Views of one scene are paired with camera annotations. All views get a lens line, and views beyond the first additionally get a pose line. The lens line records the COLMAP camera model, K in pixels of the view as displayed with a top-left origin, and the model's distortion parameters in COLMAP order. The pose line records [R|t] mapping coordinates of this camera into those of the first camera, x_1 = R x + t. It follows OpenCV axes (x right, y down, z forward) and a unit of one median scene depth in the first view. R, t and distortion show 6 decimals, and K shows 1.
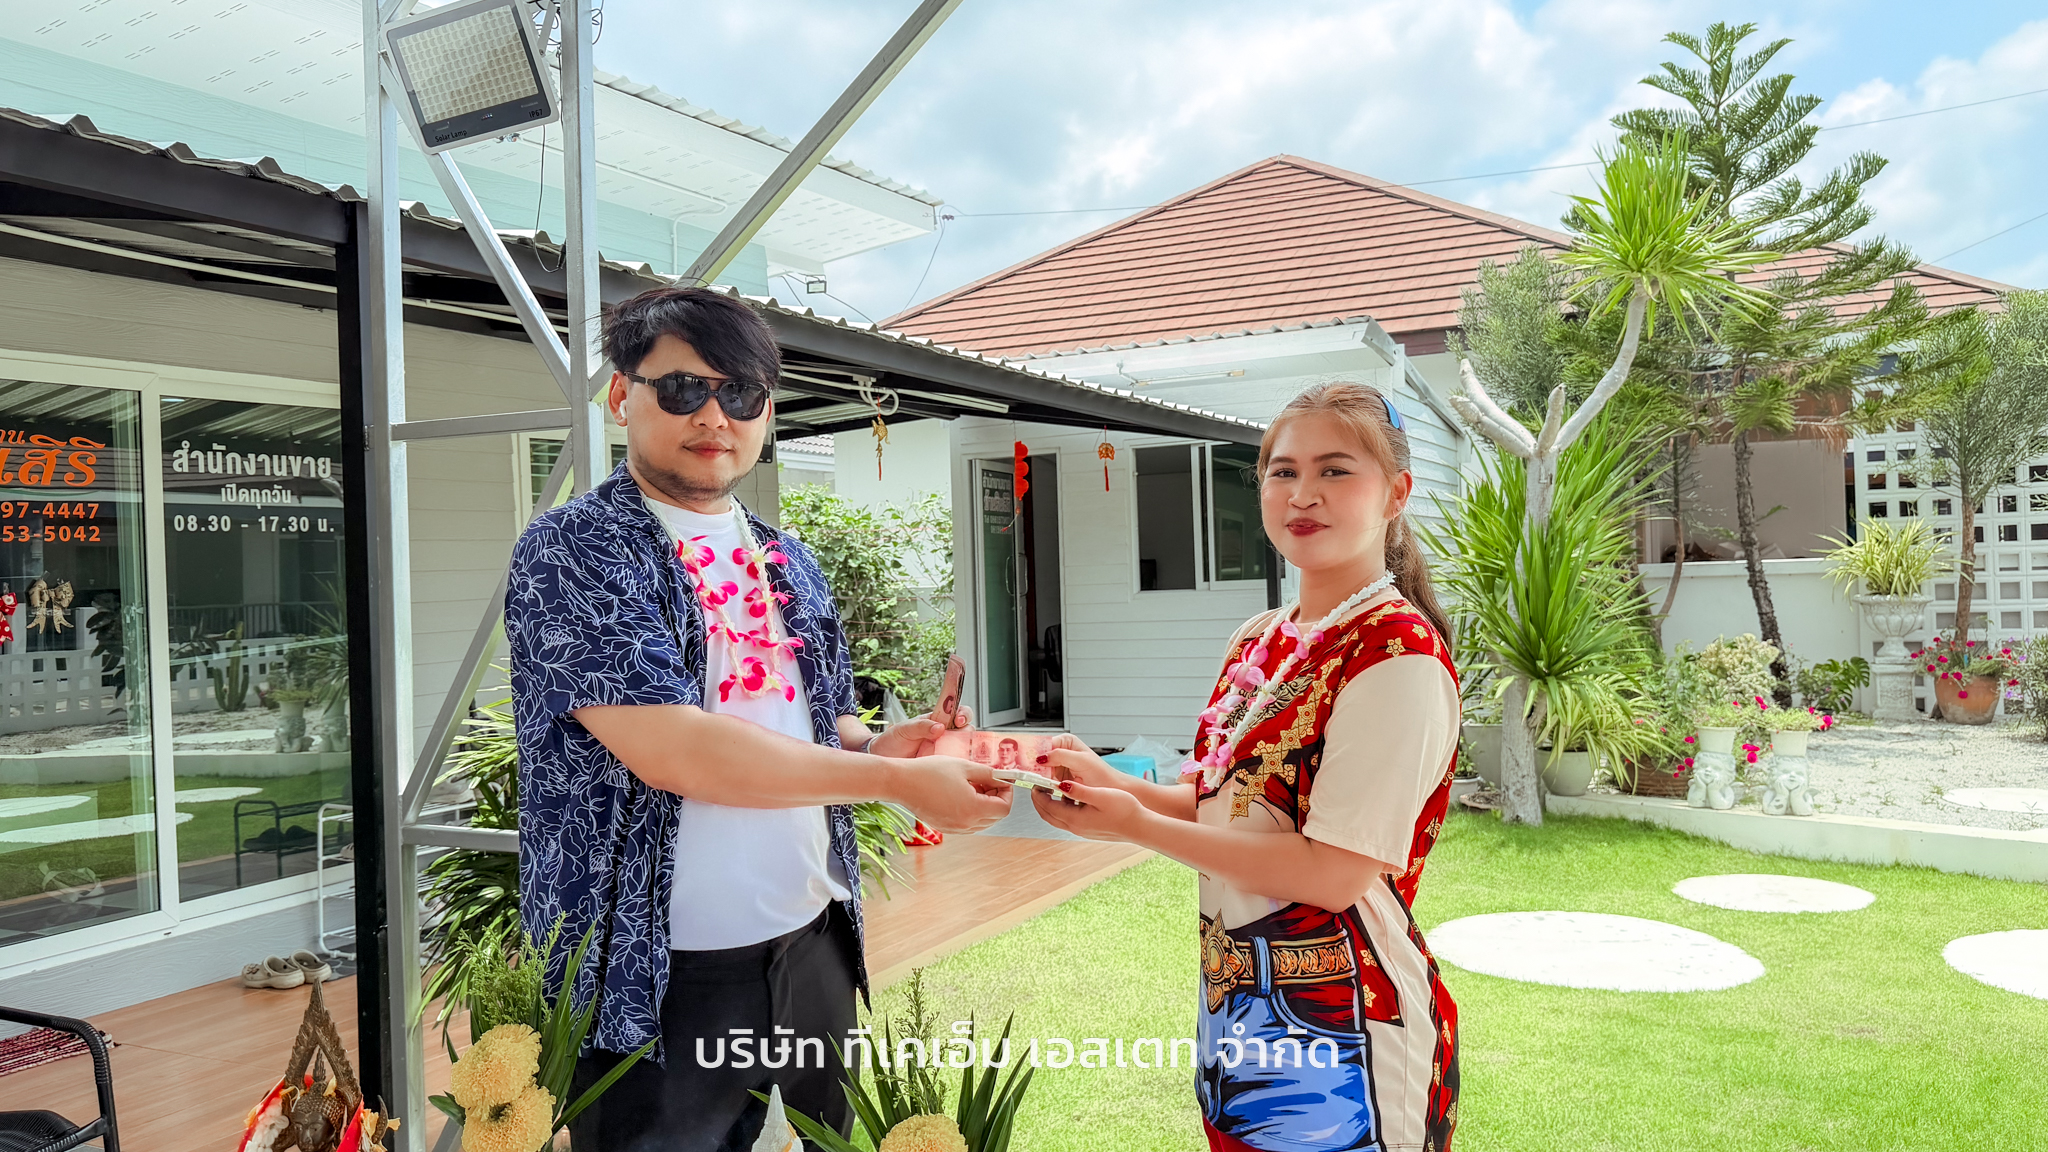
lens RADIAL K [[1514.9, 0, 1028.9], [0, 1514.9, 571.5], [0, 0, 1]] dist [-0.004099, -0.002553]
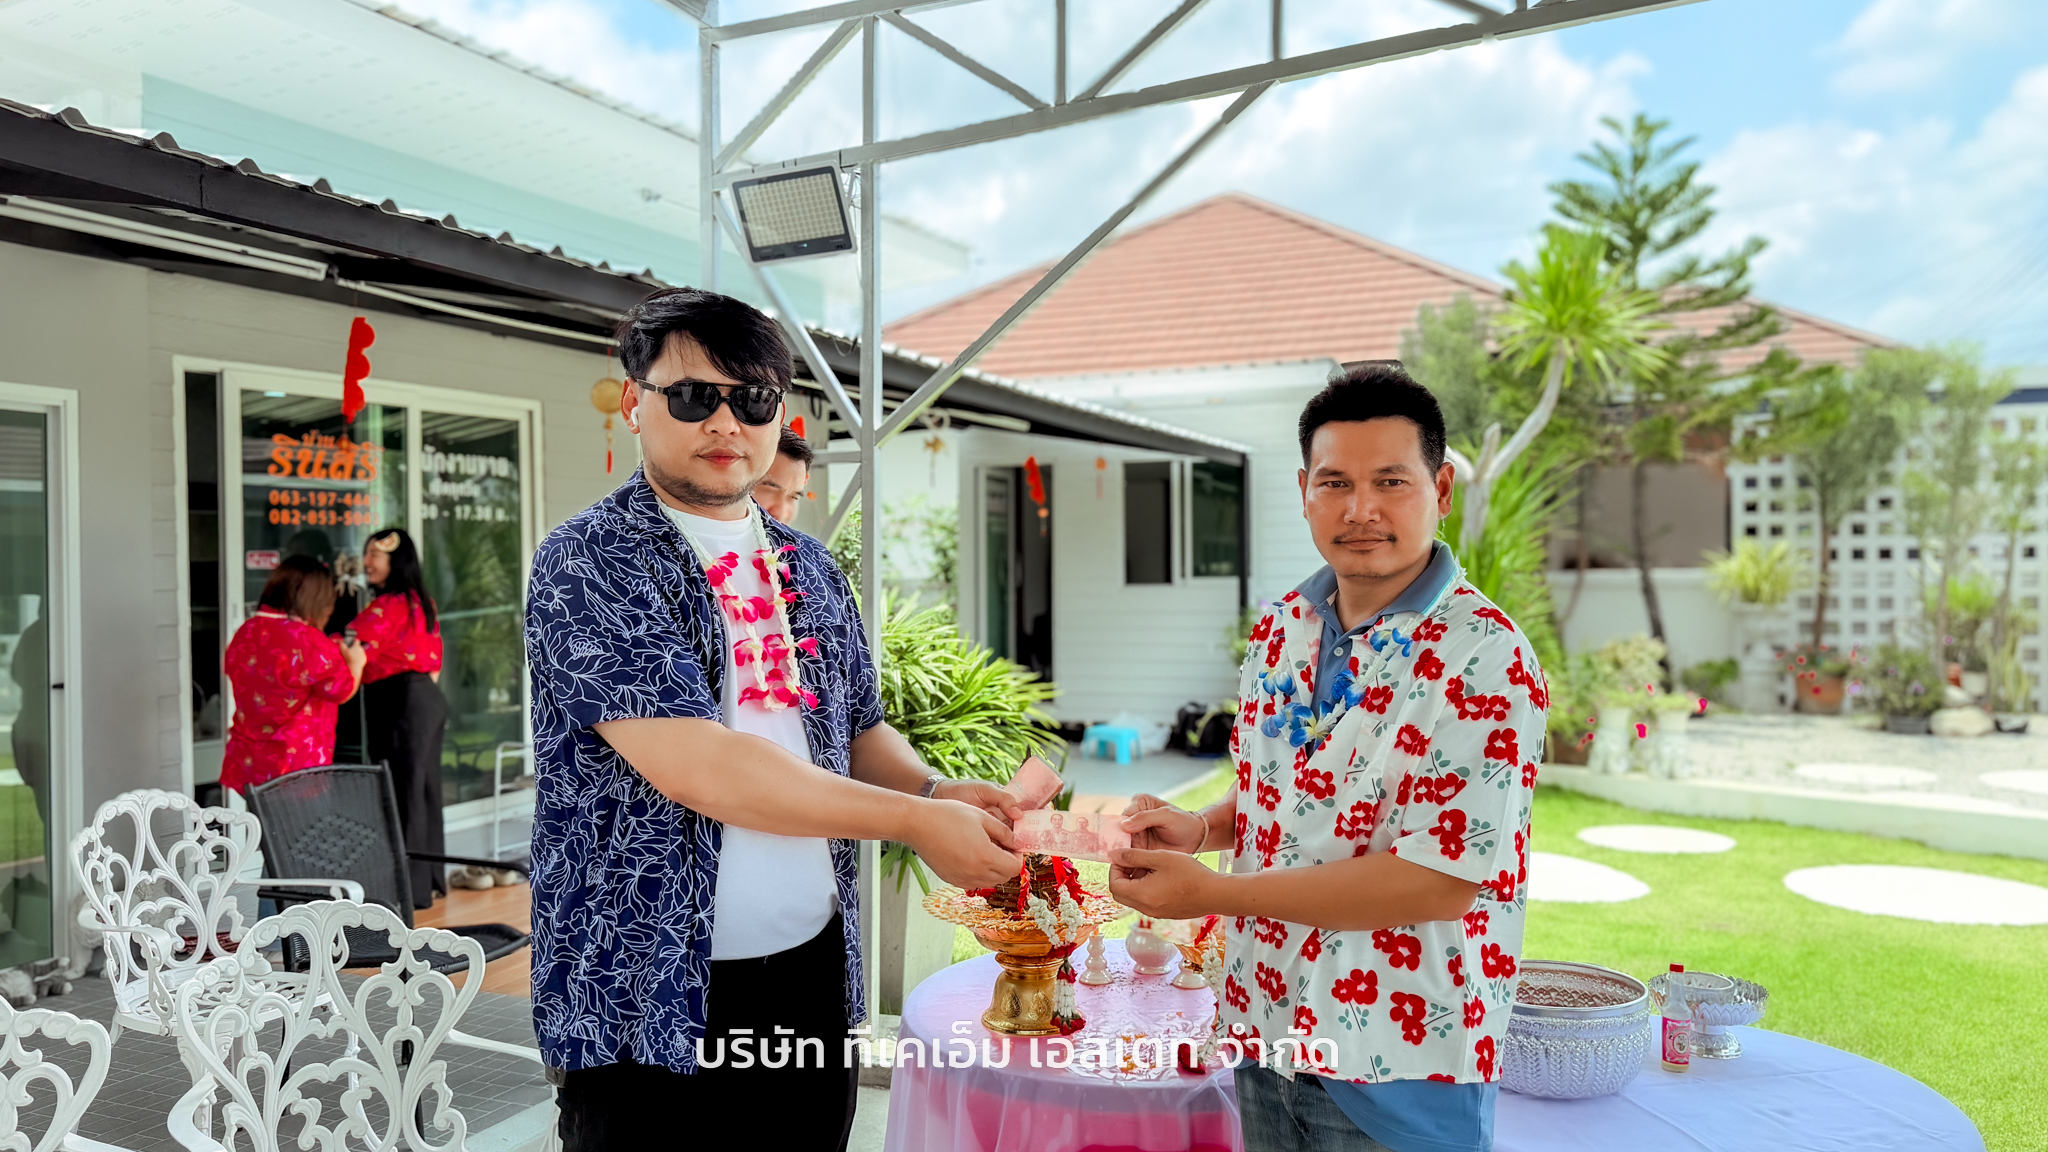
lens RADIAL K [[1476.6, 0, 1016.9], [0, 1476.6, 569.0], [0, 0, 1]] dist [0.001565, -0.009046]
pose [[0.998580, 0.025274, 0.046891, -0.088837], [-0.025424, 0.999673, 0.002609, -0.000597], [-0.046810, -0.003798, 0.998897, -0.174146]]
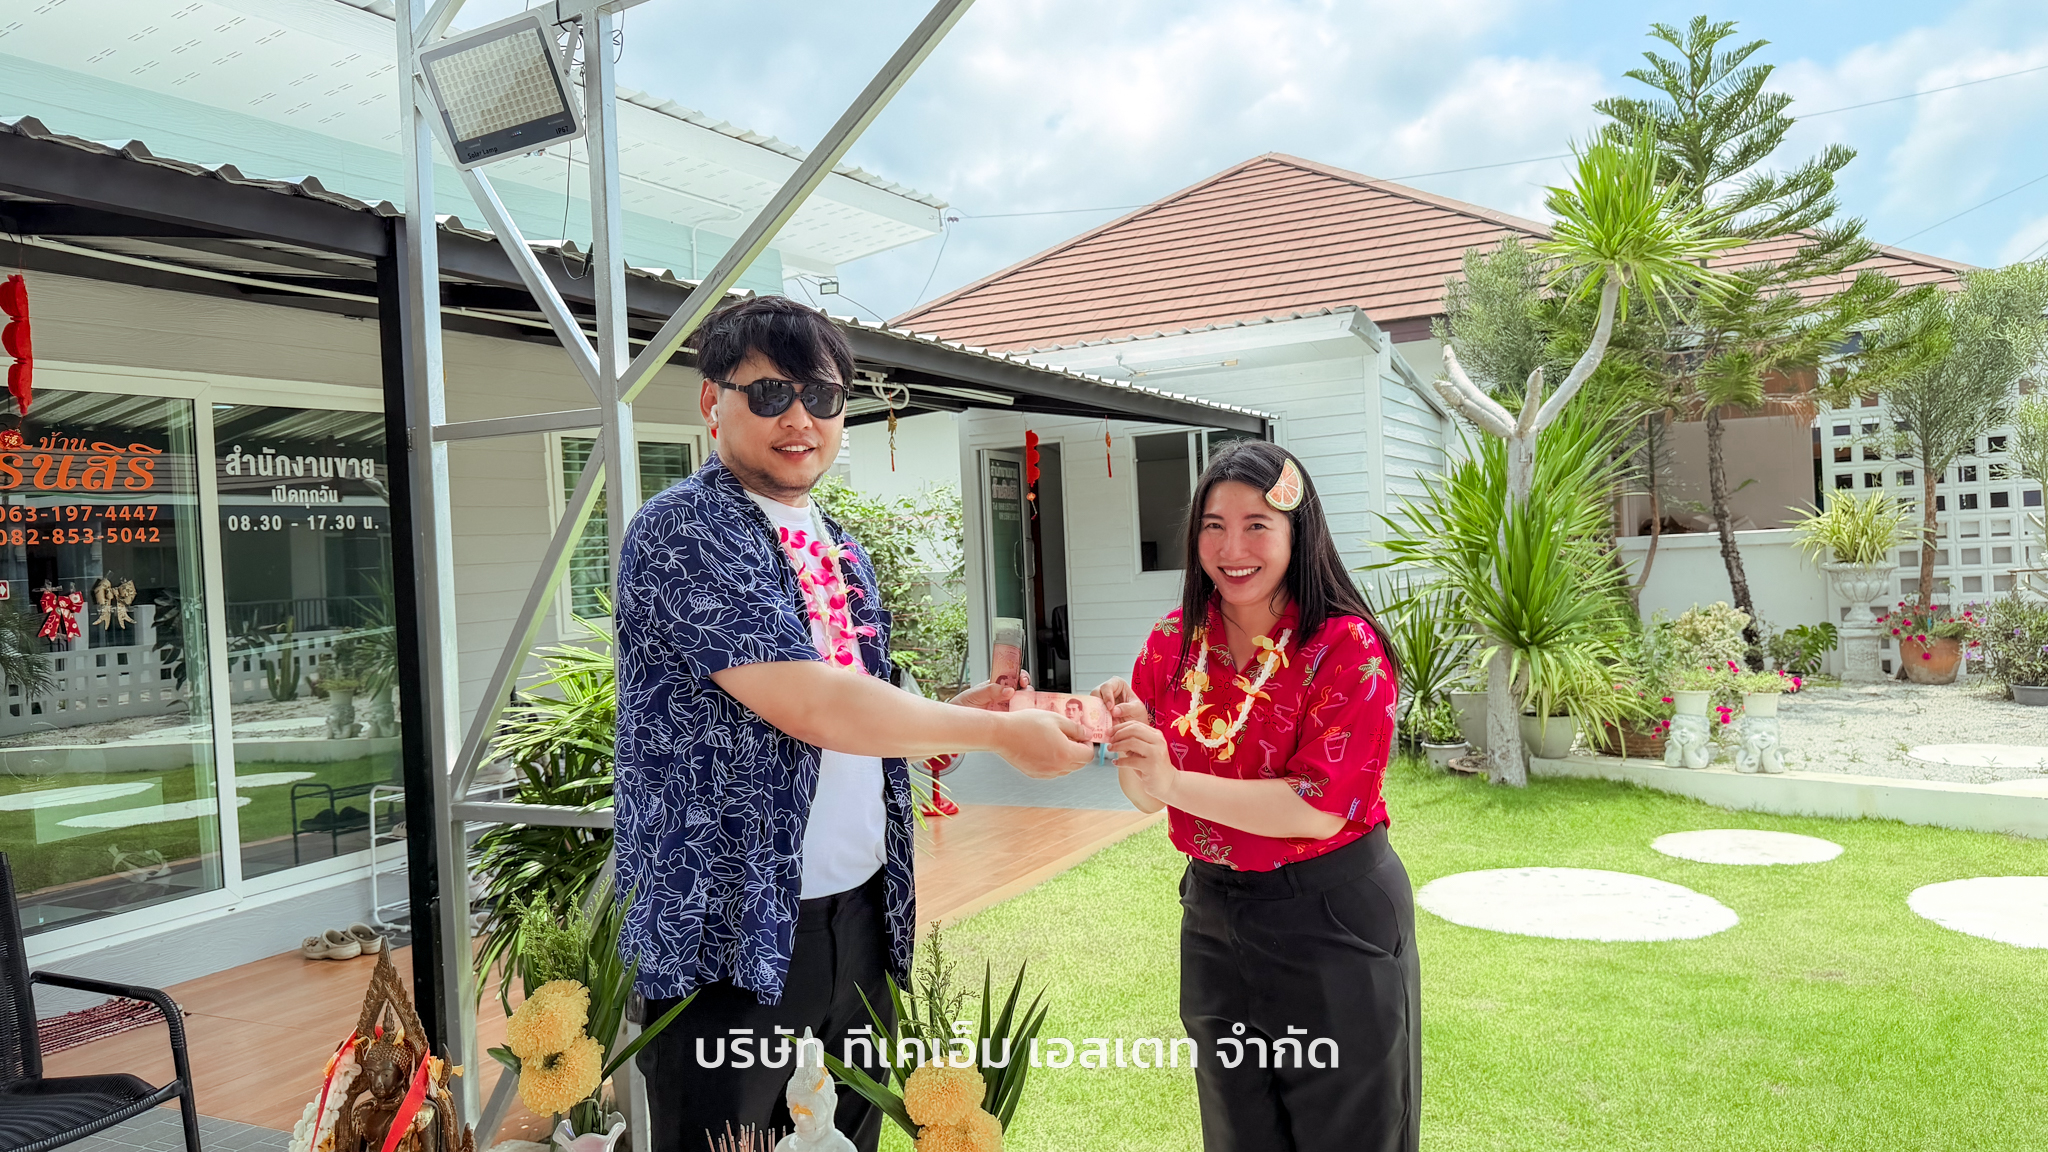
lens RADIAL K [[1443.3, 0, 1028.1], [0, 1443.3, 572.3], [0, 0, 1]] dist [-0.009067, 0.002897]
pose [[0.999823, -0.017828, -0.006049, 0.000416], [0.017898, 0.999771, 0.011727, 0.000408], [0.005838, -0.011833, 0.999913, -0.004260]]
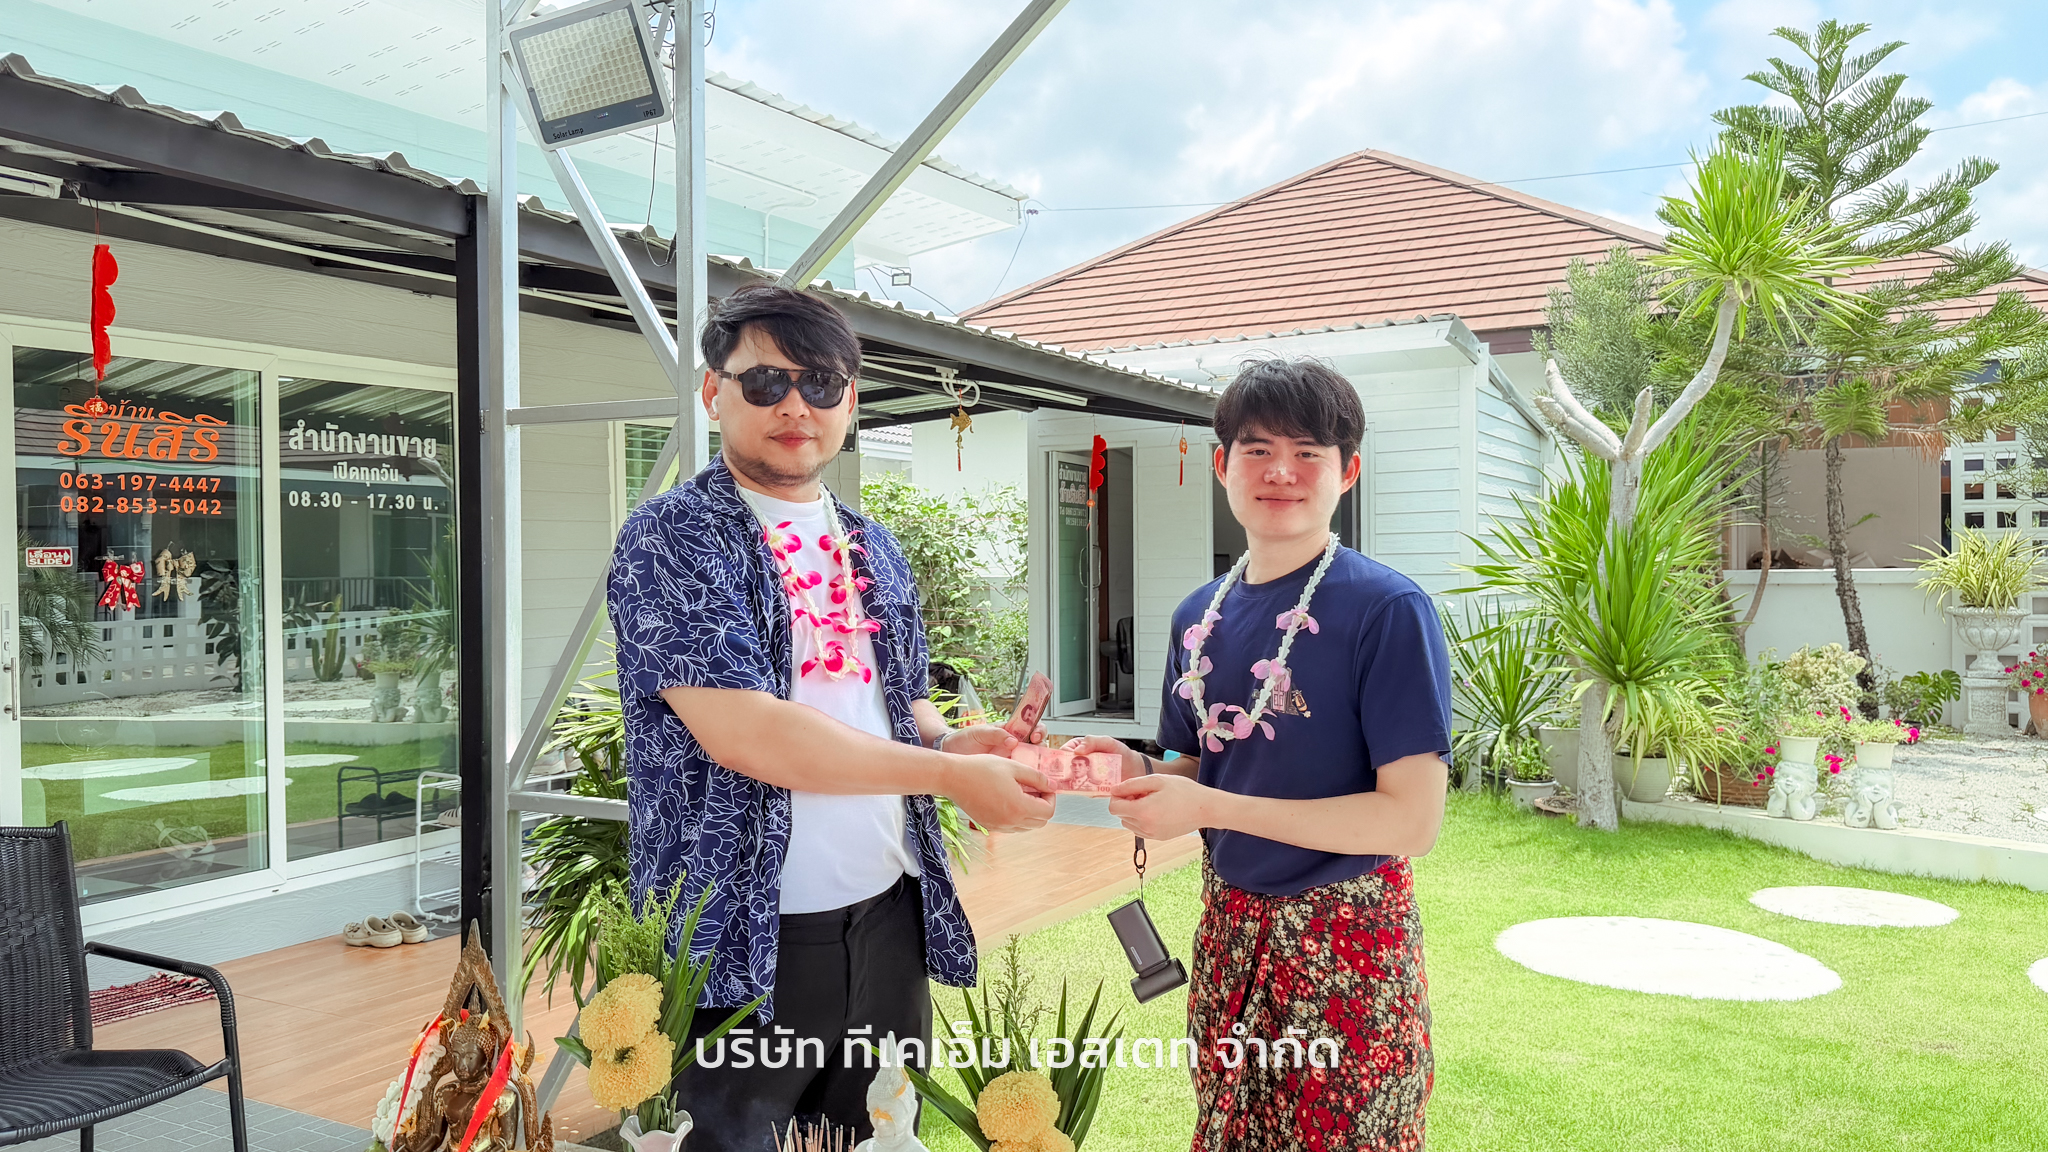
lens RADIAL K [[1509.8, 0, 1021.5], [0, 1509.8, 569.7], [0, 0, 1]] dist [-0.003838, -0.002782]
pose [[0.998353, 0.023056, -0.052542, -0.003534], [-0.022806, 0.999726, 0.005363, 0.000052], [0.052651, -0.004155, 0.998604, -0.009784]]
